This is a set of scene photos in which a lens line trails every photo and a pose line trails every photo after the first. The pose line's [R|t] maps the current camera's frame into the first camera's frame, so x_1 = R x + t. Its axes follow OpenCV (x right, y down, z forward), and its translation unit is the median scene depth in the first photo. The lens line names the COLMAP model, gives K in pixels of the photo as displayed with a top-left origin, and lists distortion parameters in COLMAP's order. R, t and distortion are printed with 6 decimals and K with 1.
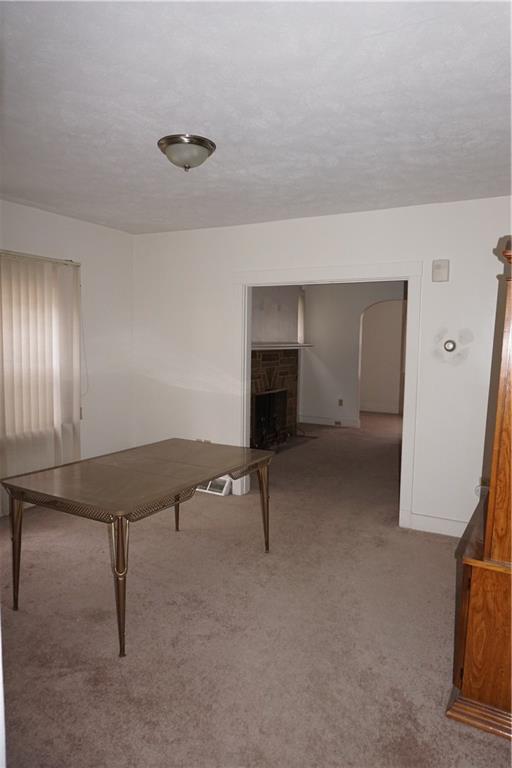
lens RADIAL K [[512.6, 0, 262.9], [0, 512.6, 382.6], [0, 0, 1]] dist [-0.058250, 0.044554]
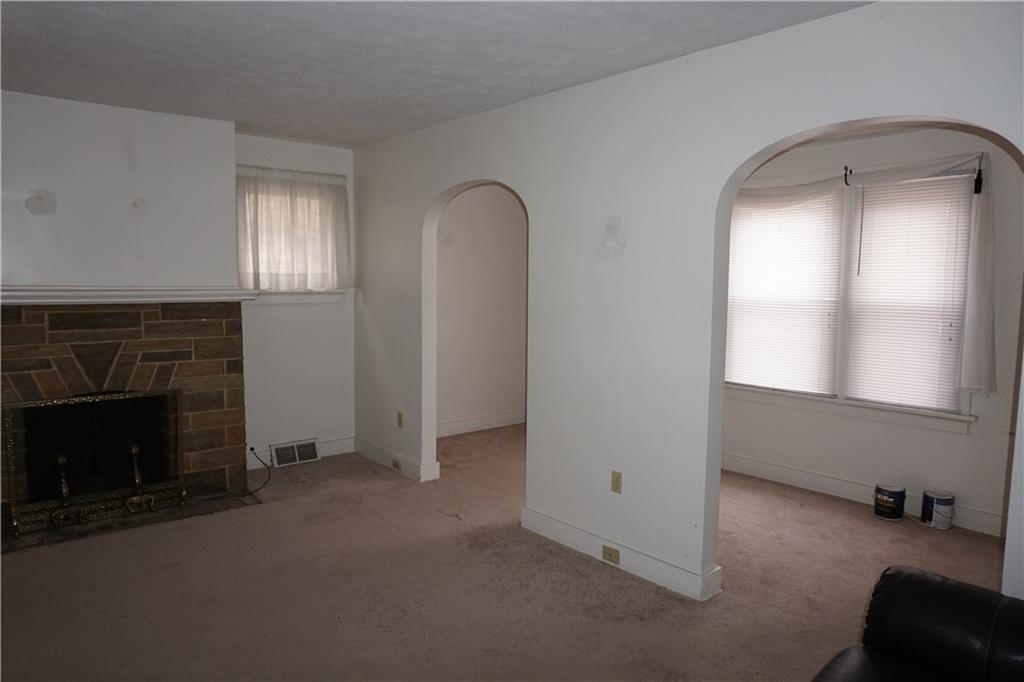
lens RADIAL K [[683.5, 0, 512.0], [0, 683.5, 341.0], [0, 0, 1]] dist [-0.058250, 0.044554]
pose [[0.932256, 0.031094, -0.360460, 0.855630], [-0.030163, 0.999511, 0.008210, -0.072250], [0.360539, 0.003218, 0.932738, 0.899301]]
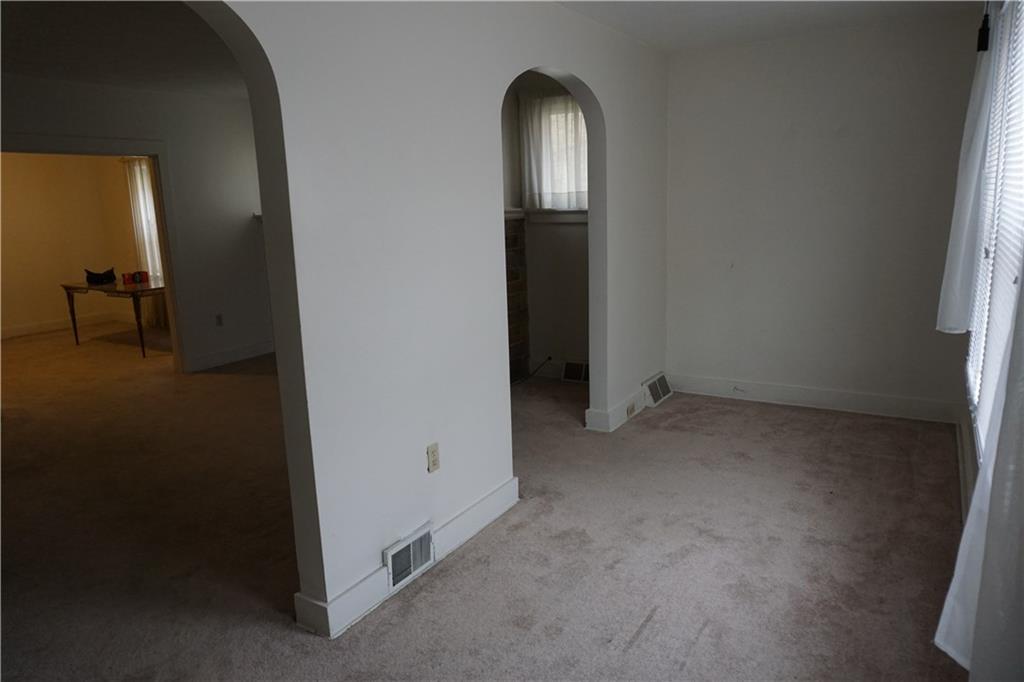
lens RADIAL K [[683.5, 0, 512.0], [0, 683.5, 341.0], [0, 0, 1]] dist [-0.058250, 0.044554]
pose [[-0.036536, 0.190644, -0.980979, 1.255267], [-0.057118, 0.979631, 0.192509, -0.133681], [0.997699, 0.063066, -0.024902, 1.763537]]
